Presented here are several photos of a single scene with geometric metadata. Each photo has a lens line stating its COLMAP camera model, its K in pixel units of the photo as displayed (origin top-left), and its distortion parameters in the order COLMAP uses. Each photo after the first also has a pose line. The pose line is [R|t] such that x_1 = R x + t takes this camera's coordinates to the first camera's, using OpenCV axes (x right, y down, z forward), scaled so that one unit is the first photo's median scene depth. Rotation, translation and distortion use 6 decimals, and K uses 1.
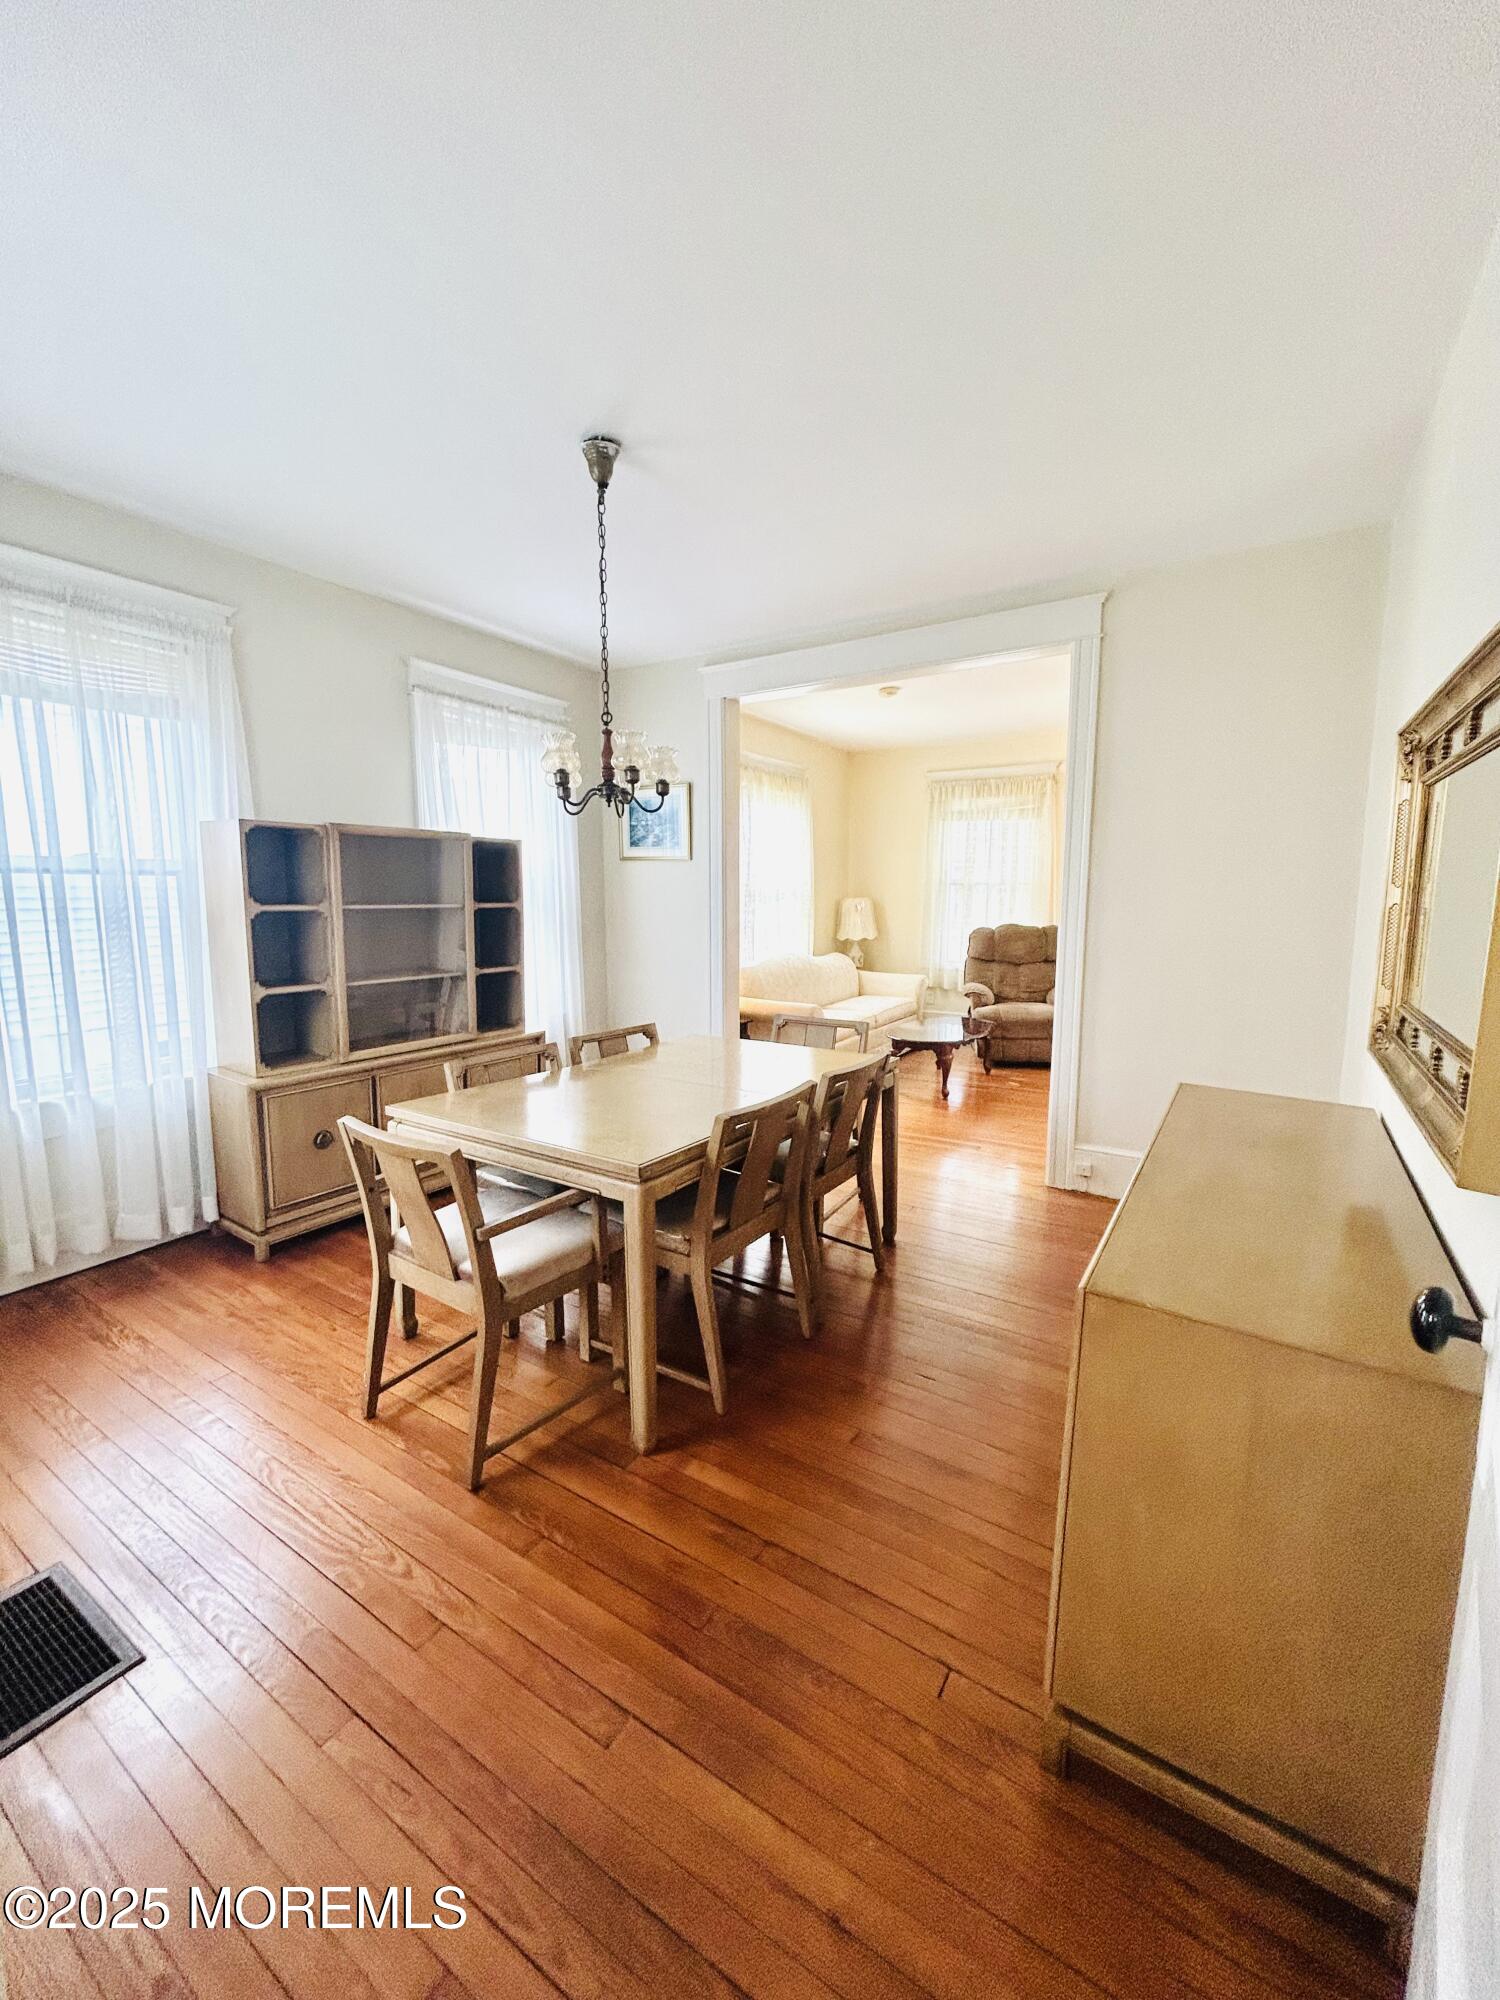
lens RADIAL K [[807.3, 0, 750.0], [0, 807.3, 1000.0], [0, 0, 1]] dist [0.000486, 0.000039]
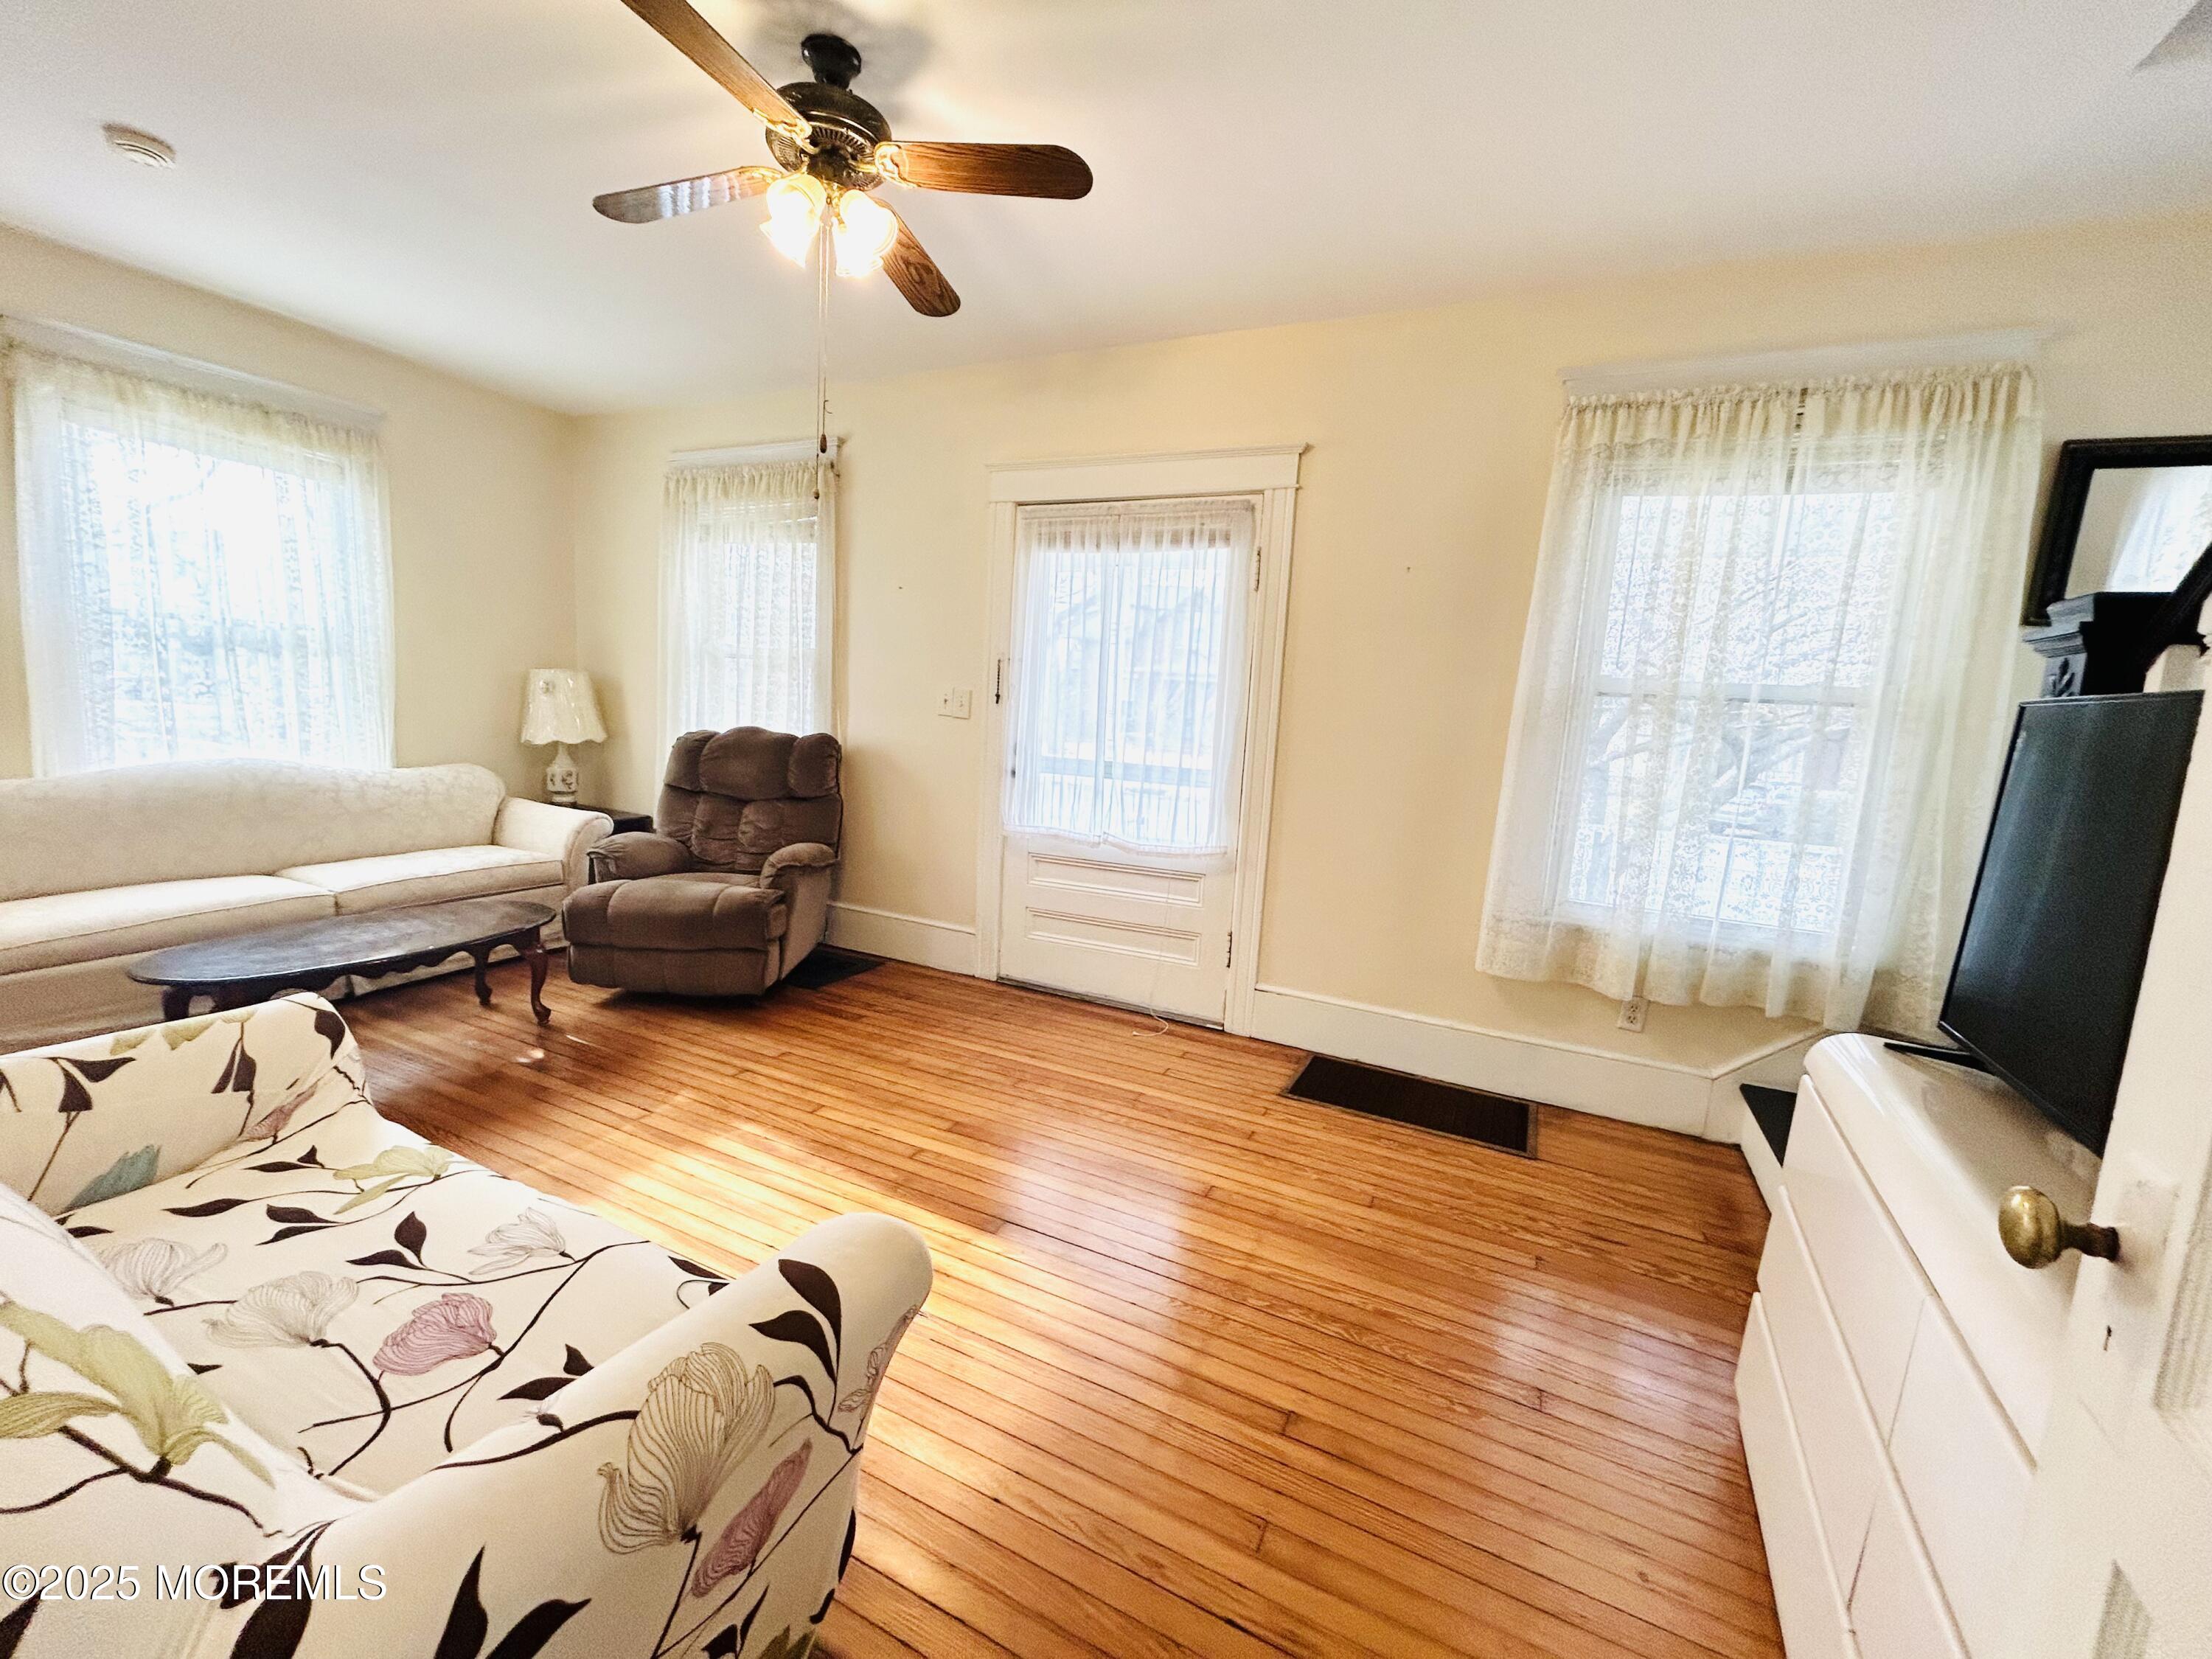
lens RADIAL K [[892.8, 0, 1106.0], [0, 892.8, 829.5], [0, 0, 1]] dist [0.000486, 0.000039]
pose [[0.991363, 0.044084, 0.123515, 0.493843], [-0.044716, 0.998997, 0.002342, -0.037762], [-0.123288, -0.007845, 0.992340, 0.367487]]
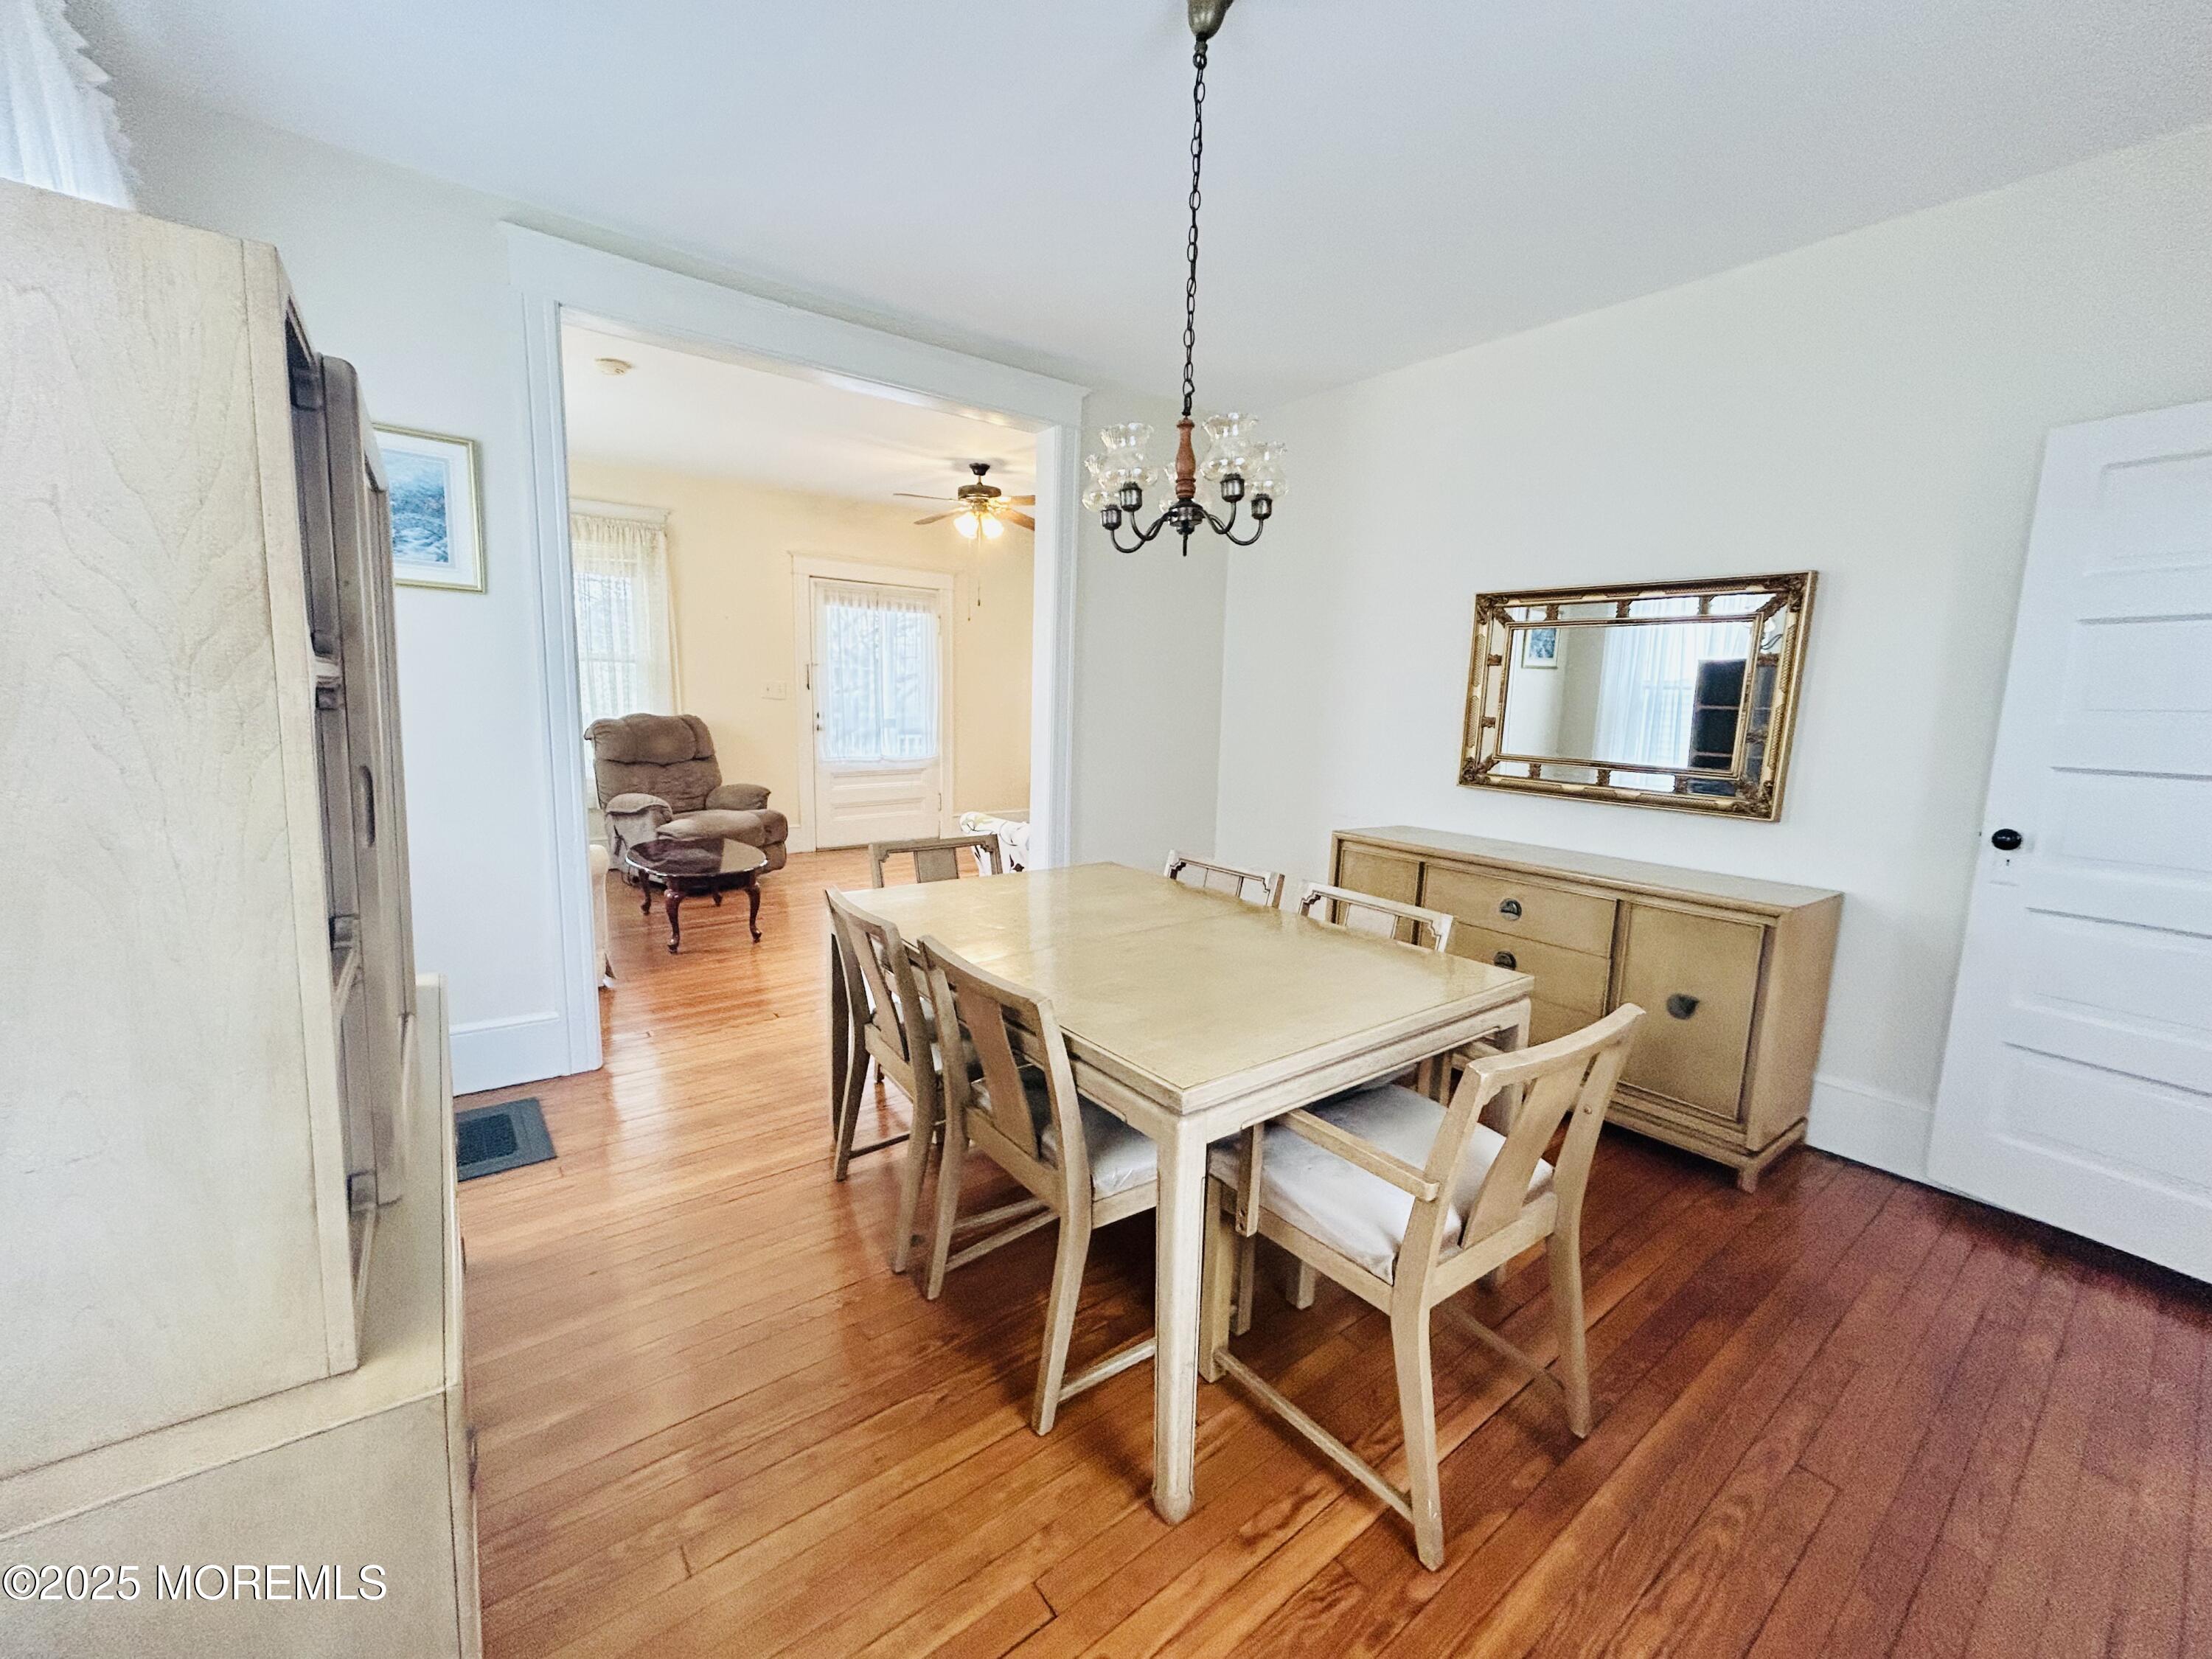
lens RADIAL K [[892.8, 0, 1106.0], [0, 892.8, 829.5], [0, 0, 1]] dist [0.000486, 0.000039]
pose [[0.336119, -0.129625, 0.932856, -0.333873], [0.106154, 0.989386, 0.099232, -0.023686], [-0.935818, 0.065672, 0.346312, 0.301906]]
